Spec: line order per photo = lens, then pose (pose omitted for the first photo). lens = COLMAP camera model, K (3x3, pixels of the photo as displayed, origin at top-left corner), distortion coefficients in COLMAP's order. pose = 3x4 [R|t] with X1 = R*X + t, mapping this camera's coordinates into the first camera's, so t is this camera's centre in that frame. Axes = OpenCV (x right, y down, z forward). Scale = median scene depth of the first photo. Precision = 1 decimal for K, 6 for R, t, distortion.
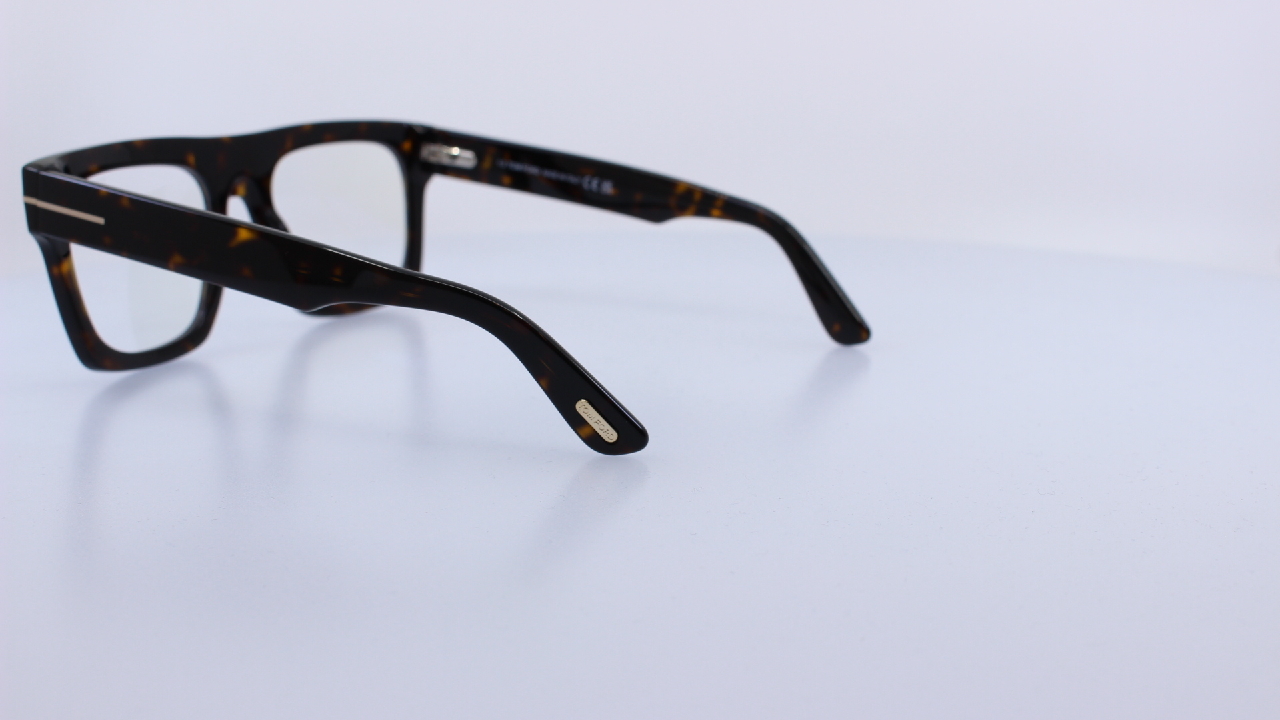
lens RADIAL K [[1663.6, 0, 640.0], [0, 1663.6, 360.0], [0, 0, 1]] dist [-0.093936, 0.065987]
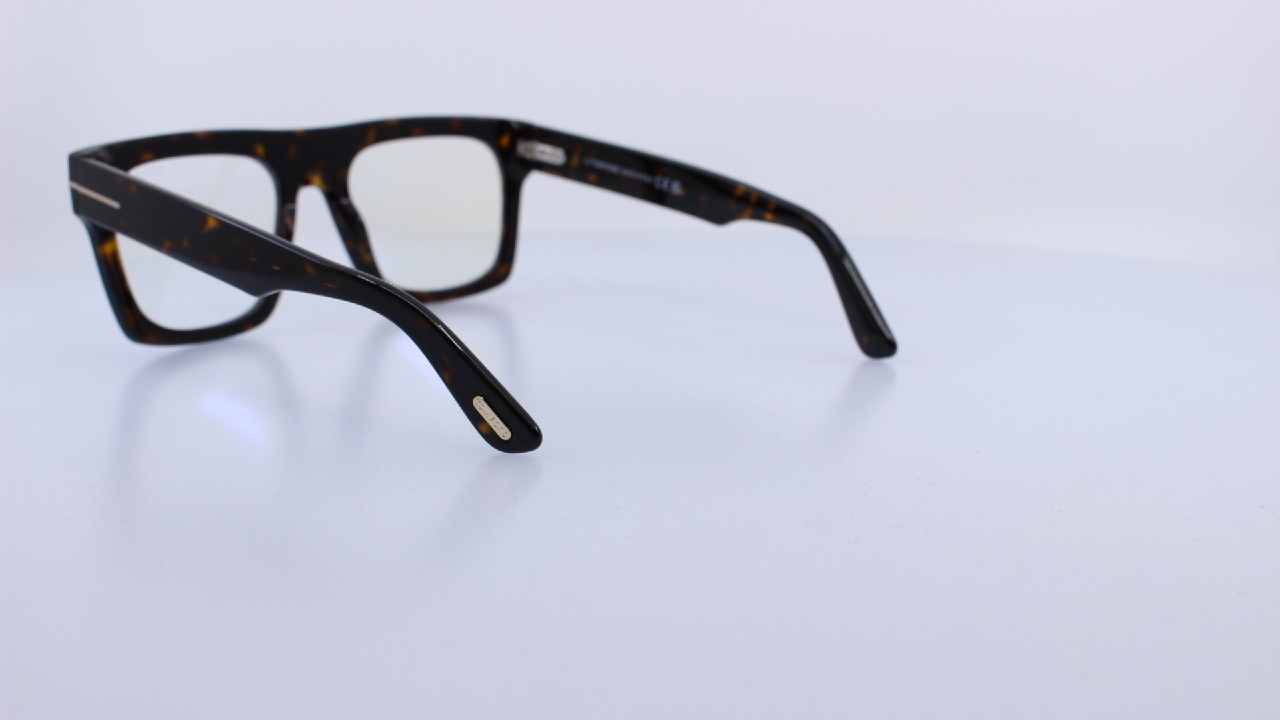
lens RADIAL K [[1663.6, 0, 640.0], [0, 1663.6, 360.0], [0, 0, 1]] dist [-0.093936, 0.065987]
pose [[0.966283, 0.052566, -0.252059, 0.228865], [-0.052156, 0.998604, 0.008314, -0.008411], [0.252144, 0.005112, 0.967676, 0.034590]]
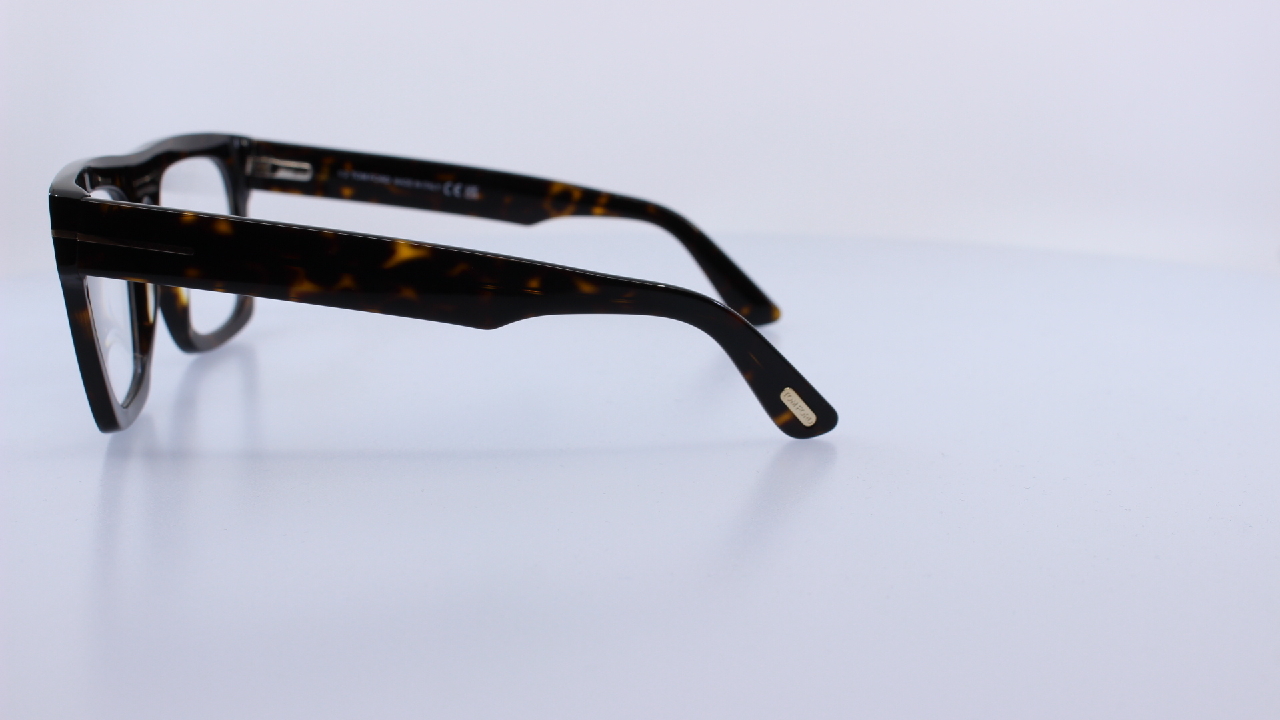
lens RADIAL K [[1663.6, 0, 640.0], [0, 1663.6, 360.0], [0, 0, 1]] dist [-0.093936, 0.065987]
pose [[0.866844, -0.100402, 0.488366, -0.447558], [0.102385, 0.994485, 0.022723, -0.018988], [-0.487954, 0.030304, 0.872343, 0.107665]]
